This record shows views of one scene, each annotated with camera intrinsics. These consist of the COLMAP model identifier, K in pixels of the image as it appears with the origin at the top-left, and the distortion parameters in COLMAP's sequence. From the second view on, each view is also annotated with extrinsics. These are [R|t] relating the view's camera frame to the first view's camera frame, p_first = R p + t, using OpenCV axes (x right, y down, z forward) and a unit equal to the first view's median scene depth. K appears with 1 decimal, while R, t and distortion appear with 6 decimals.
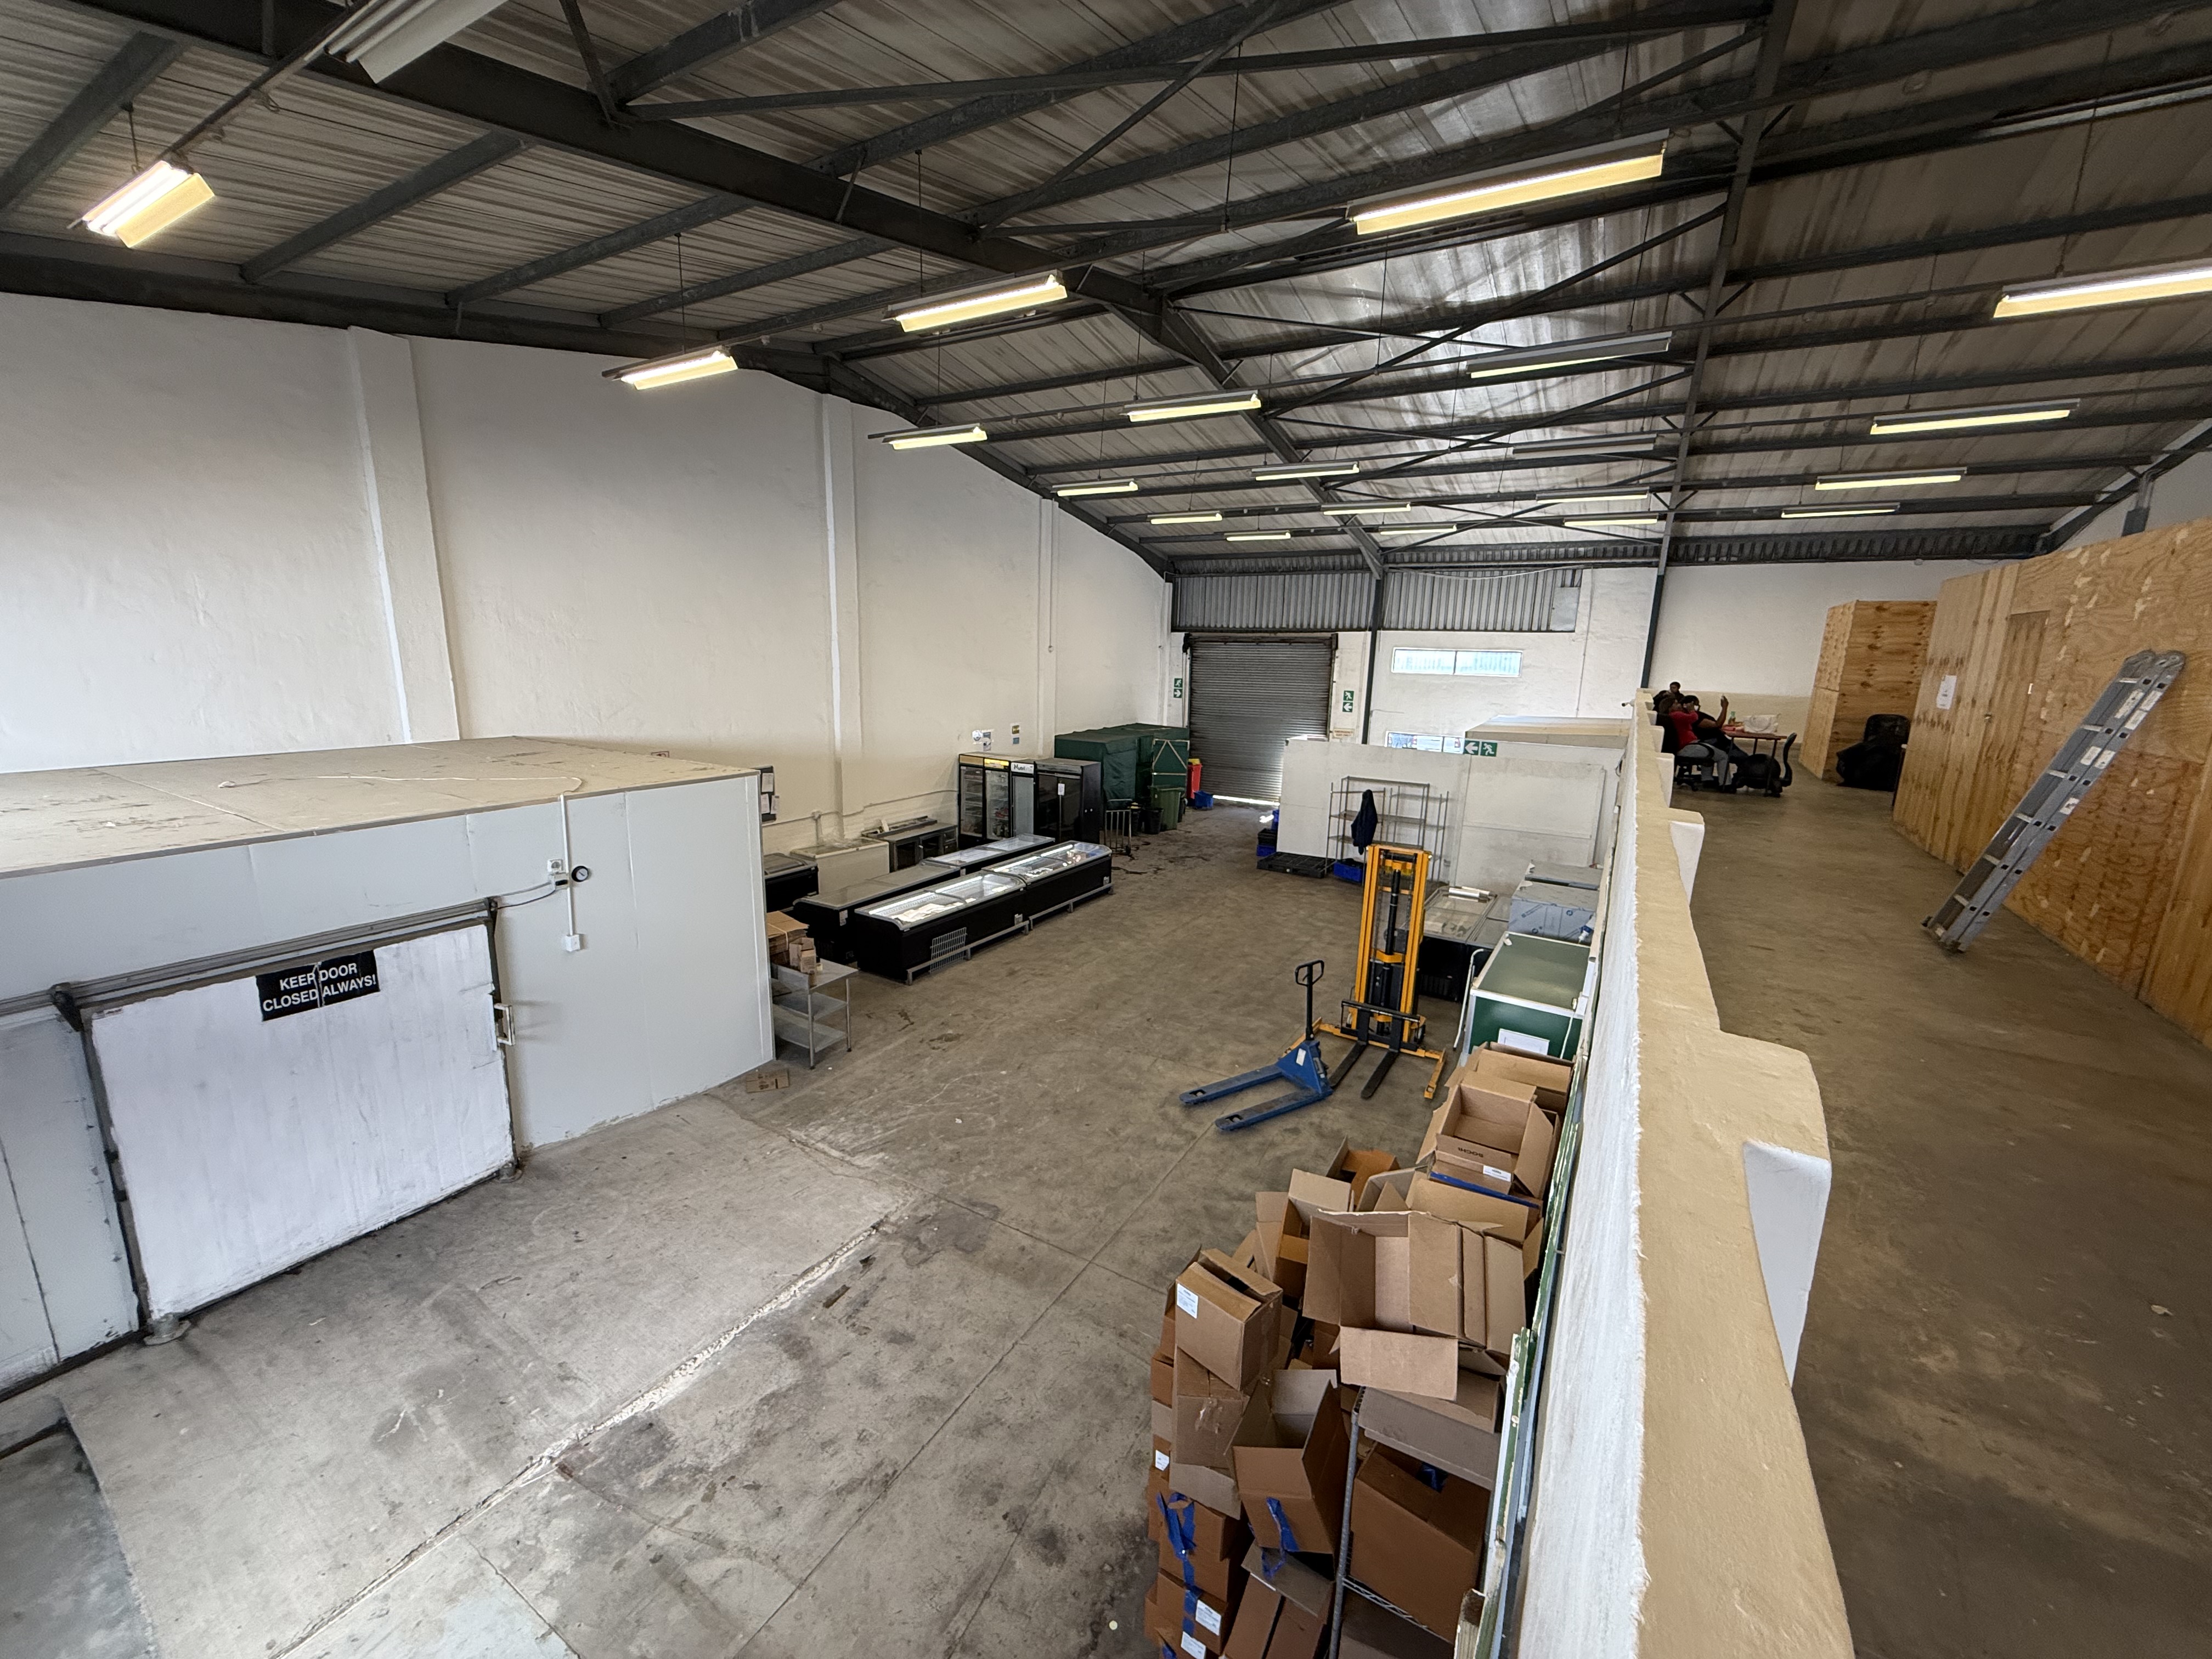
lens RADIAL K [[882.9, 0, 1111.9], [0, 882.9, 830.0], [0, 0, 1]] dist [-0.000229, 0.000146]
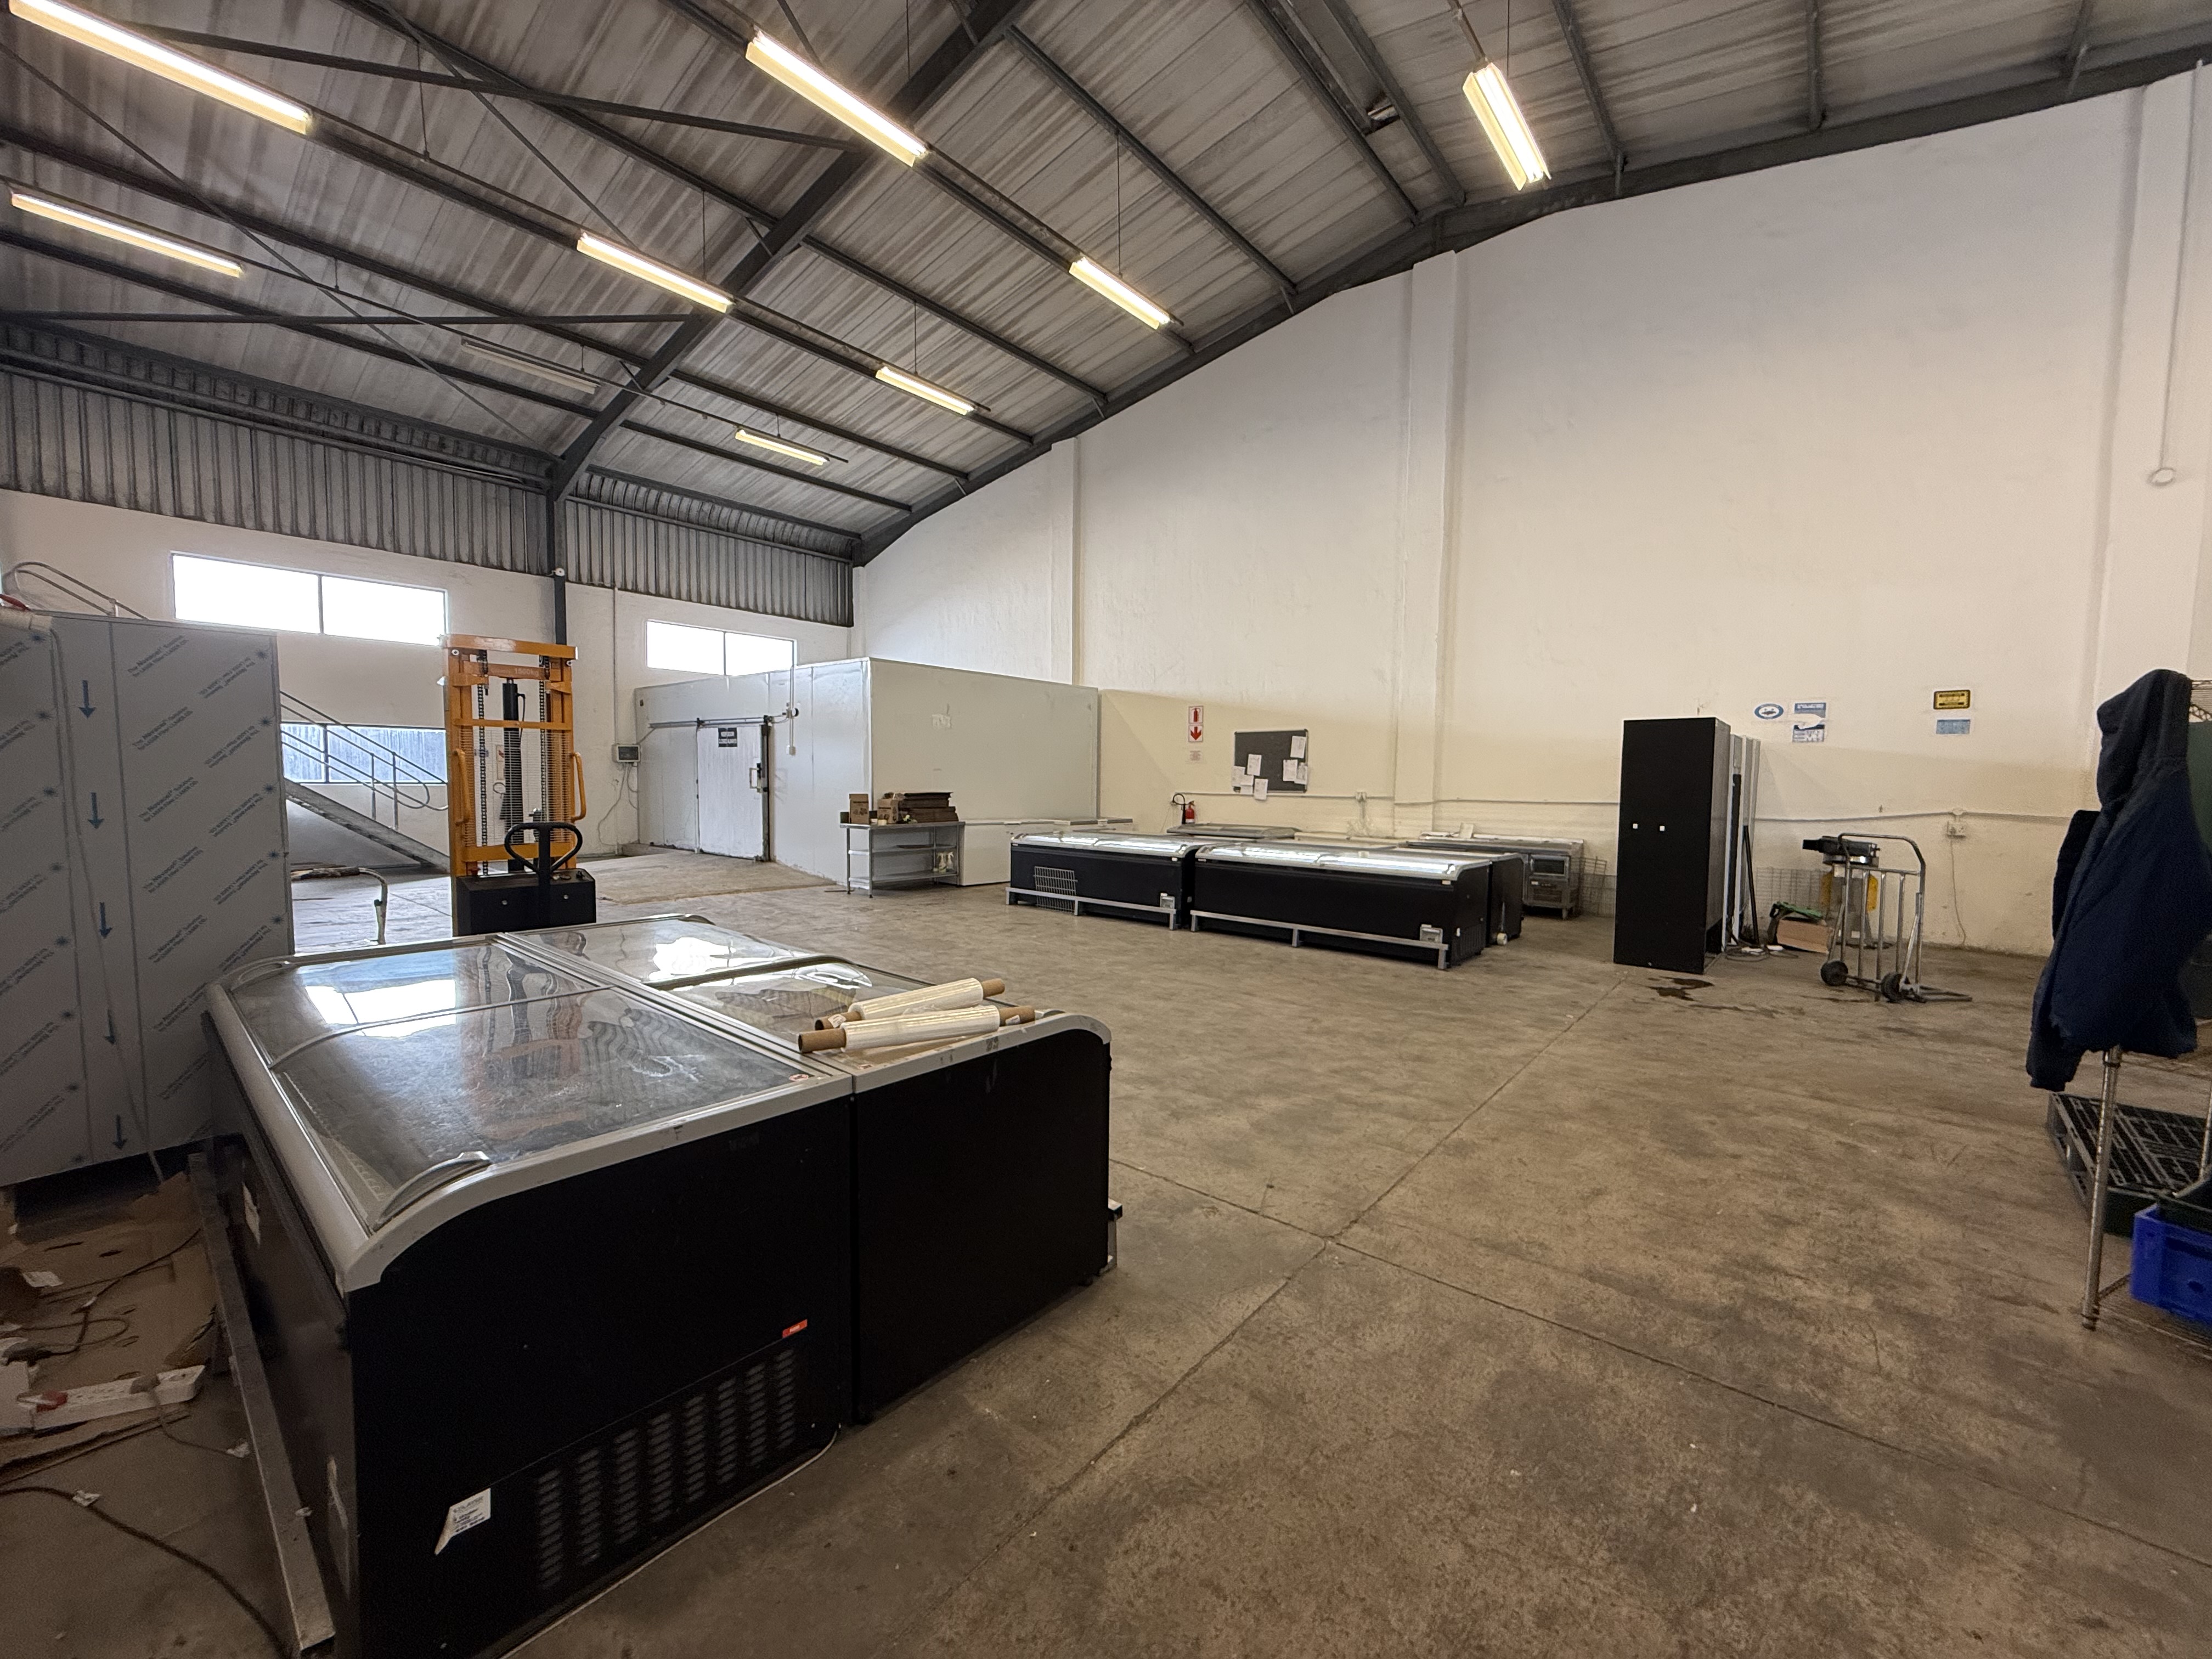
lens RADIAL K [[882.9, 0, 1103.9], [0, 882.9, 832.4], [0, 0, 1]] dist [-0.000229, 0.000146]
pose [[-0.168036, 0.034193, -0.985188, 1.085057], [-0.219997, 0.972892, 0.071289, 0.020529], [0.960919, 0.228717, -0.155959, 1.985639]]
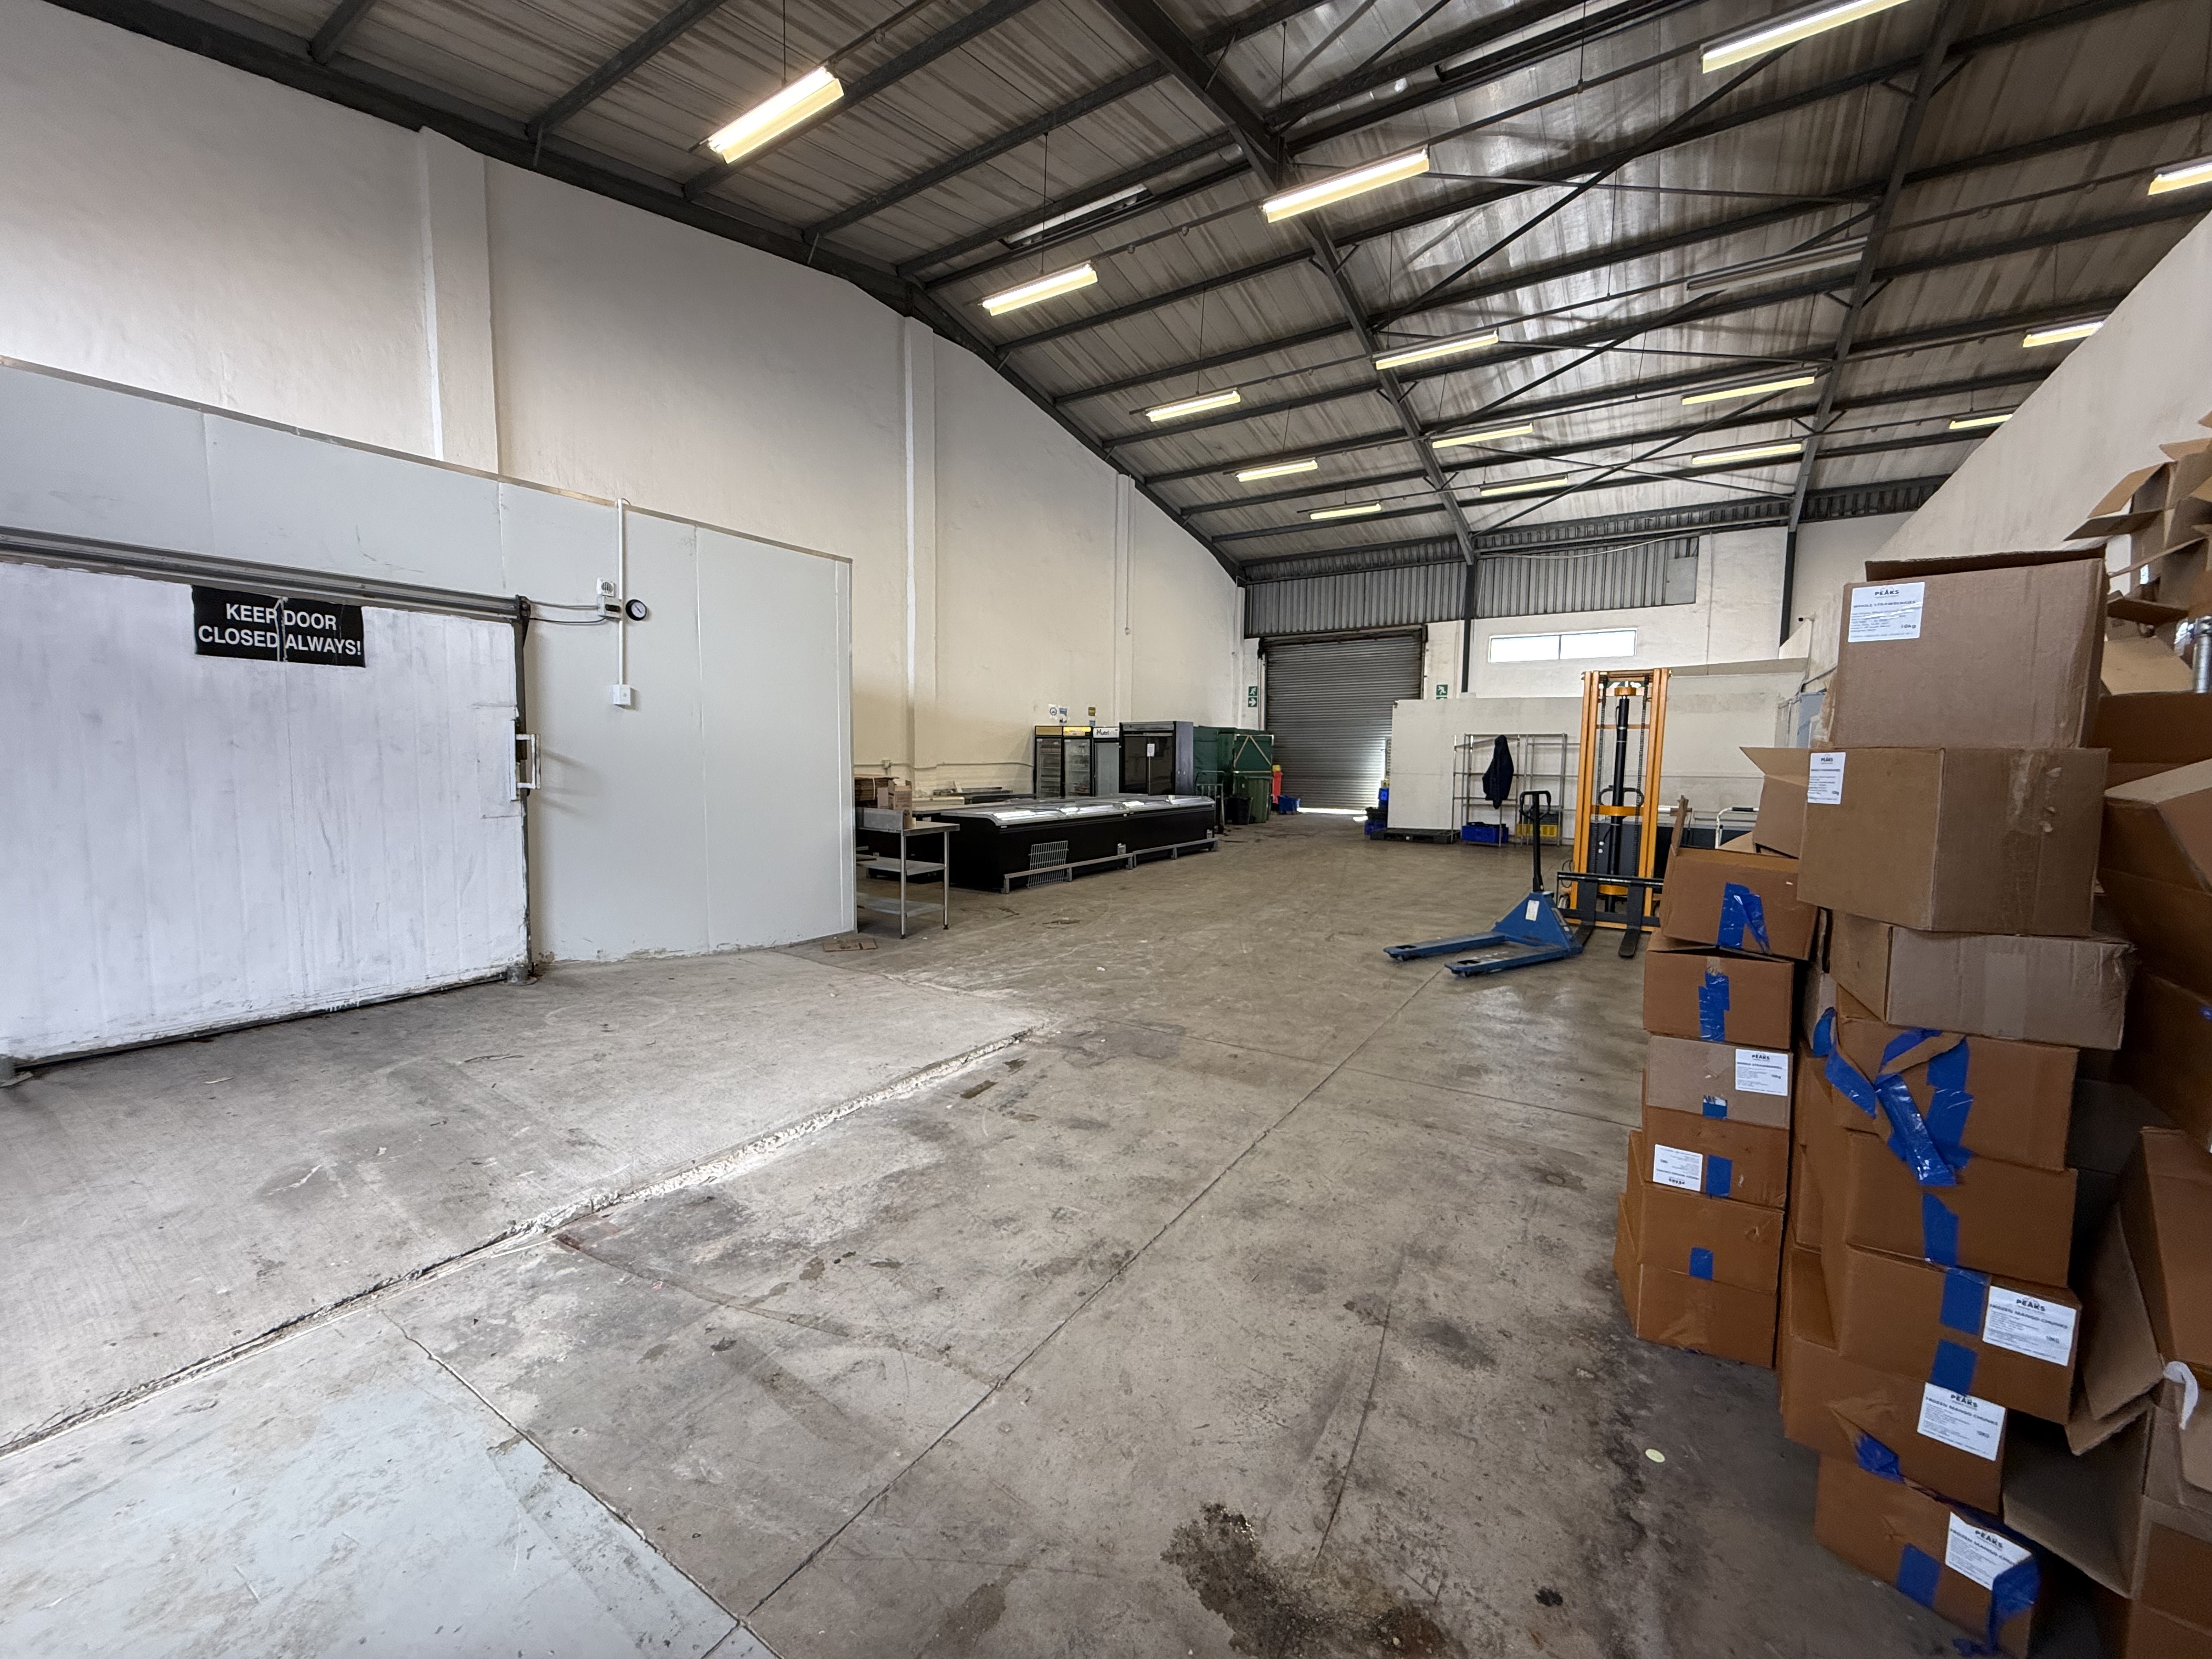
lens RADIAL K [[882.9, 0, 1110.3], [0, 882.9, 831.0], [0, 0, 1]] dist [-0.000229, 0.000146]
pose [[0.999155, -0.012772, -0.039059, -0.157404], [0.007912, 0.992481, -0.122142, 0.356975], [0.040326, 0.121729, 0.991744, 0.269991]]
